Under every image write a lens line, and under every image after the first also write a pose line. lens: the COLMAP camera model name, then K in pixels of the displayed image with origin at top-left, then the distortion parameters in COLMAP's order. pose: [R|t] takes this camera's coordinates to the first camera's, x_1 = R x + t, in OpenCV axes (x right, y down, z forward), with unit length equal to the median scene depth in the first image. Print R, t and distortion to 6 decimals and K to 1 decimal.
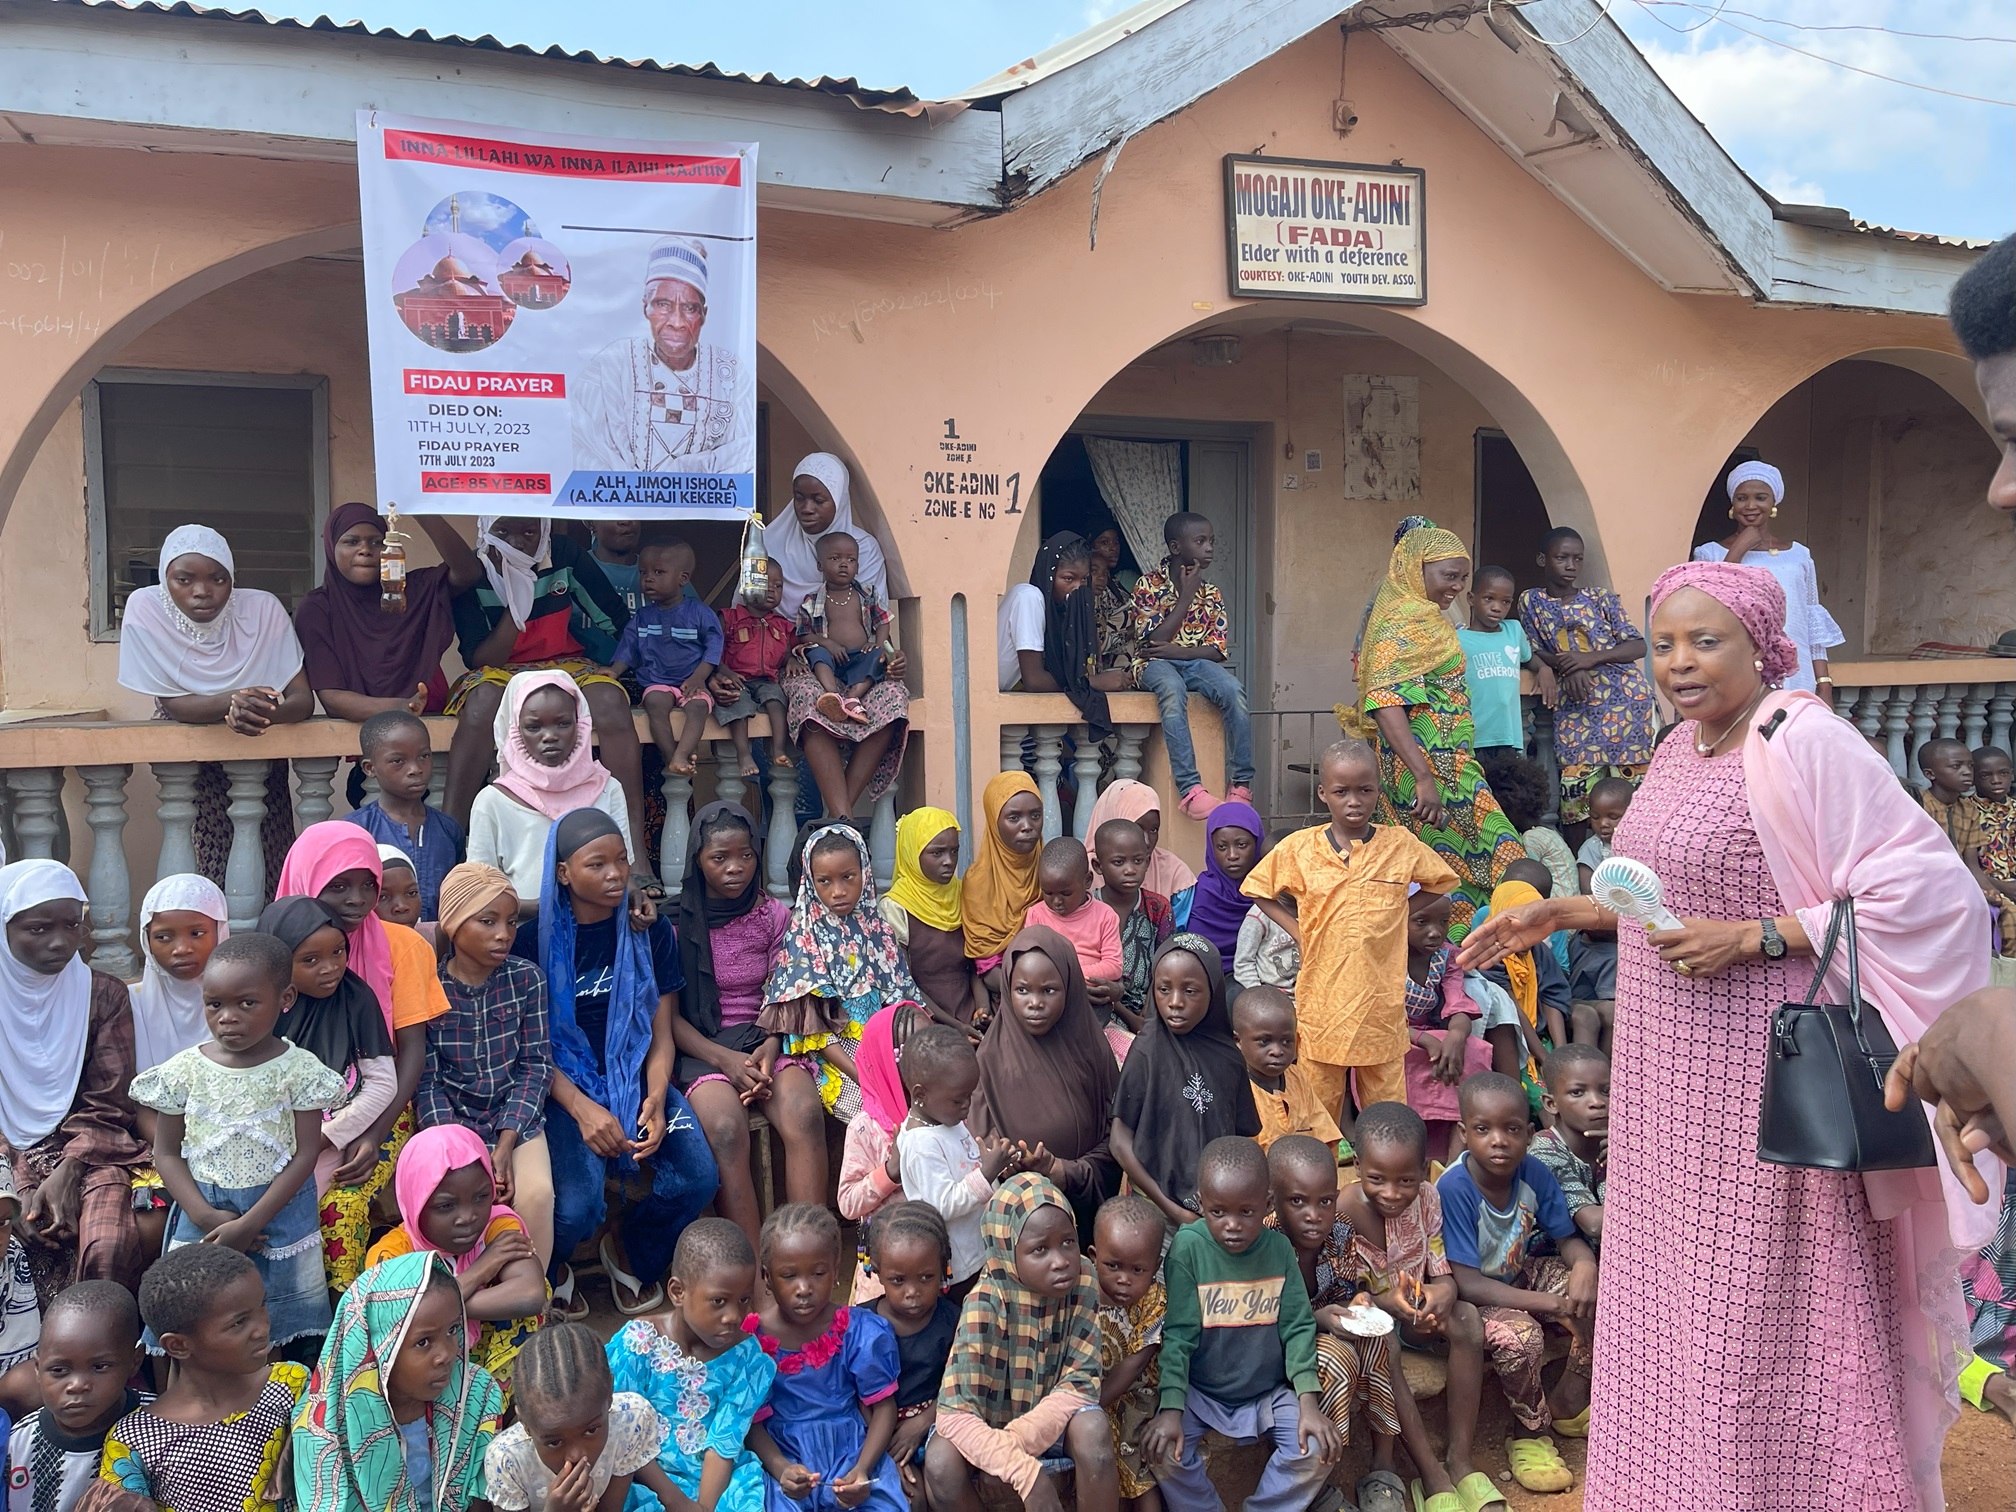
lens RADIAL K [[1509.6, 0, 1009.3], [0, 1509.6, 737.7], [0, 0, 1]] dist [0.069865, -0.094273]
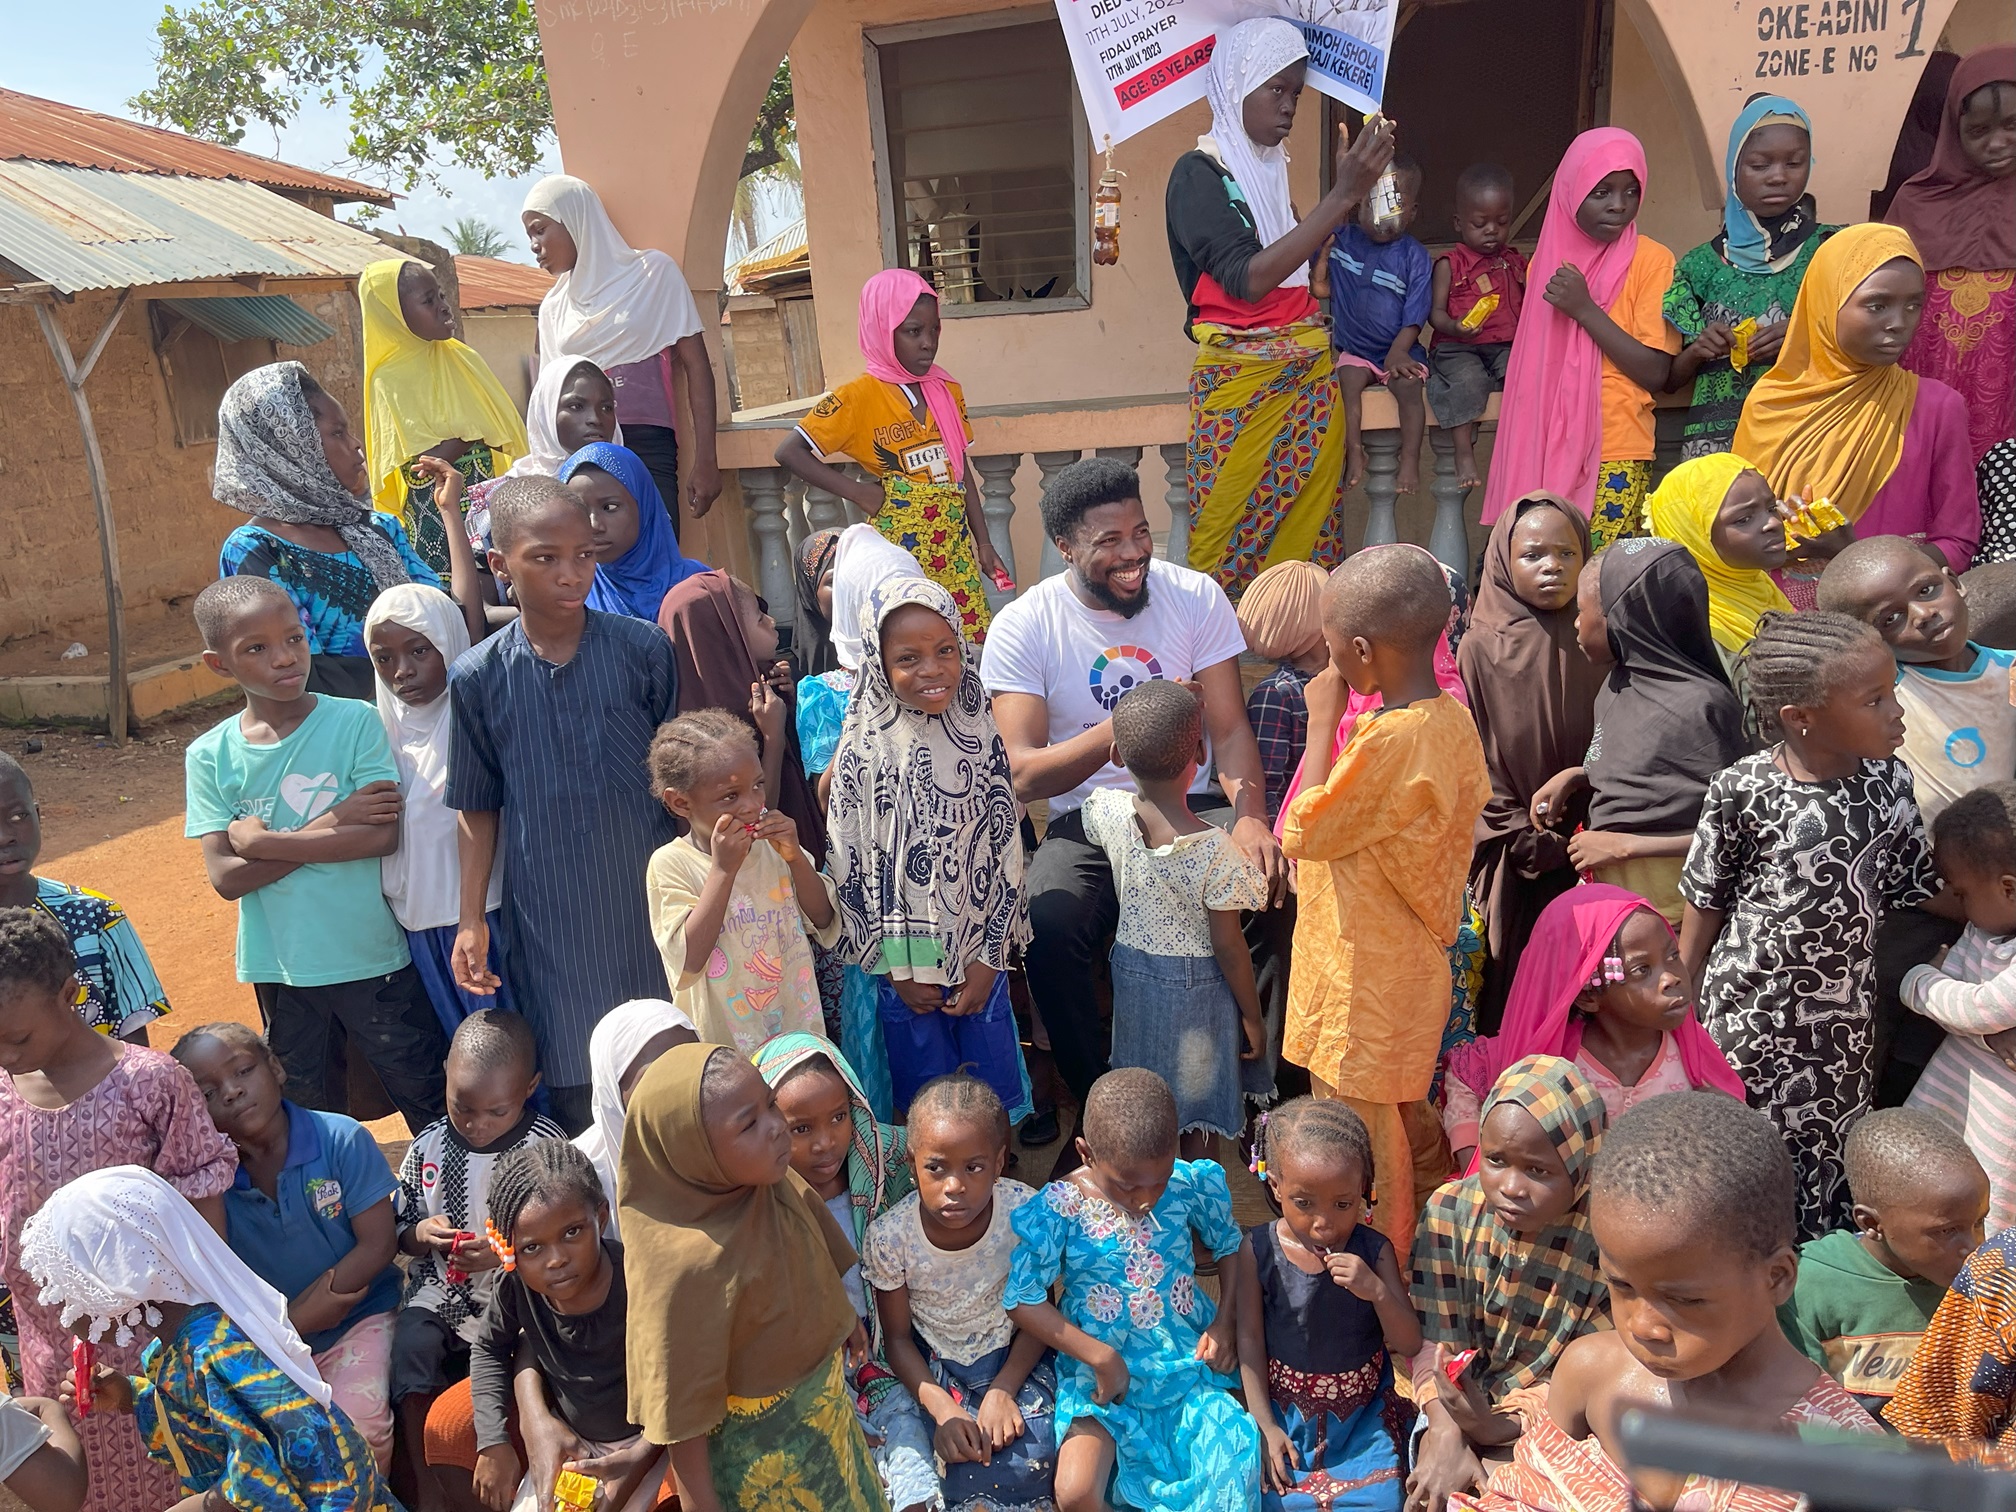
lens RADIAL K [[1516.1, 0, 1008.8], [0, 1516.1, 754.2], [0, 0, 1]] dist [0.093819, -0.130980]
pose [[0.810045, 0.119374, -0.574088, 0.124956], [0.031806, 0.968671, 0.246301, -0.041771], [0.585505, -0.217774, 0.780870, 0.243072]]
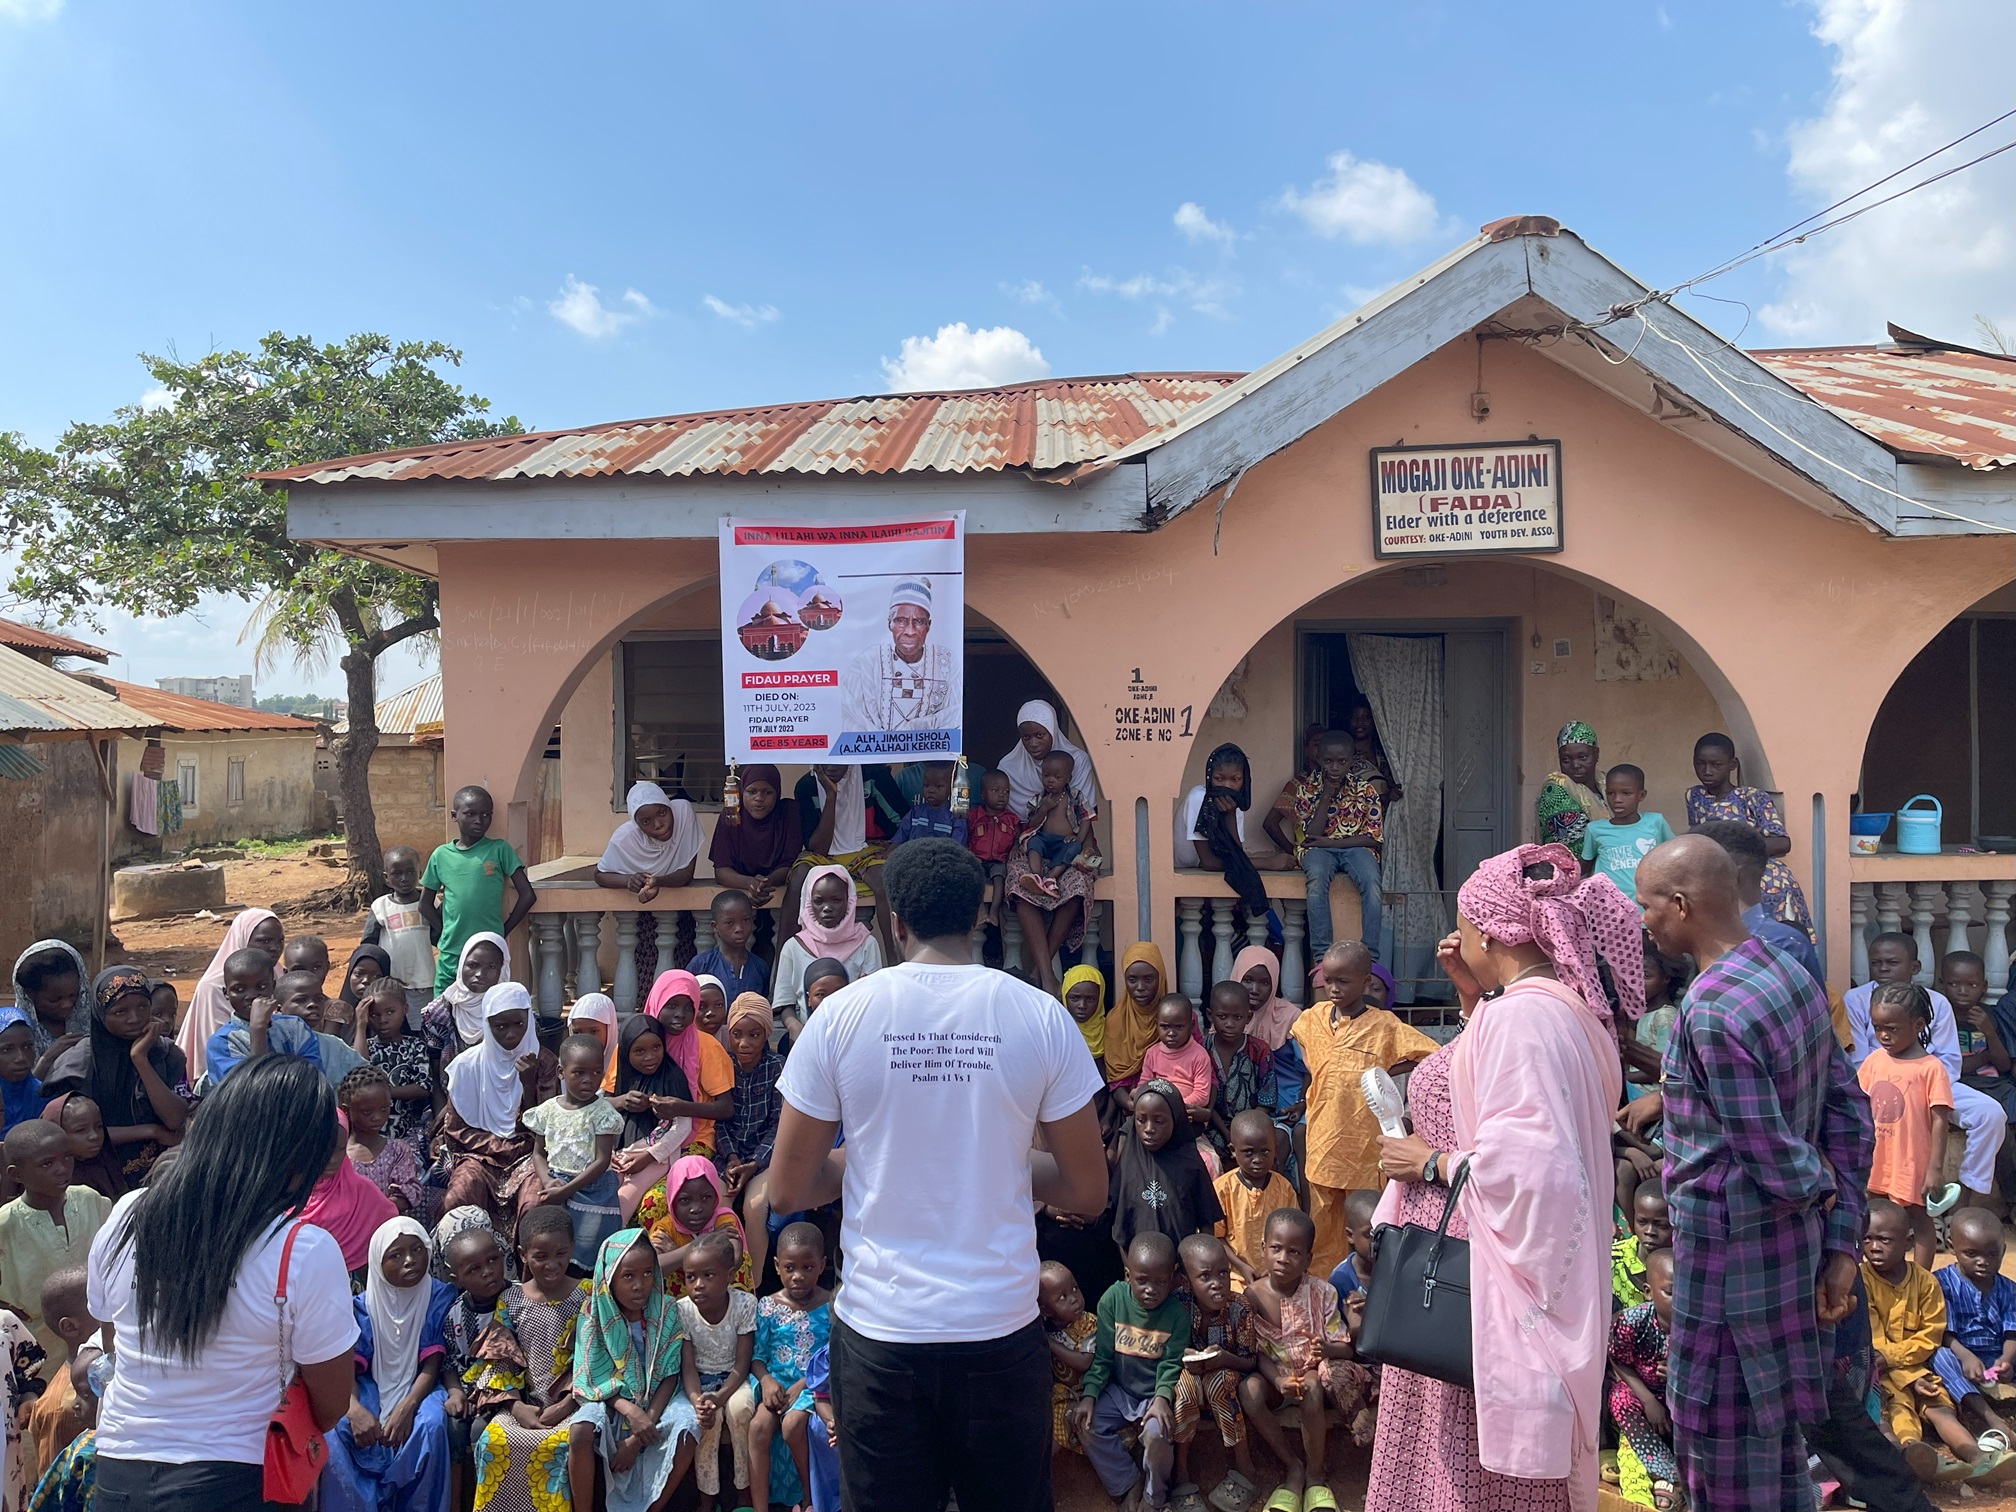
lens RADIAL K [[1501.3, 0, 1000.9], [0, 1501.3, 748.8], [0, 0, 1]] dist [0.081244, -0.107472]
pose [[0.931721, 0.007497, -0.363097, 0.399034], [-0.022237, 0.999089, -0.036432, -0.105663], [0.362492, 0.042018, 0.931039, -0.336038]]
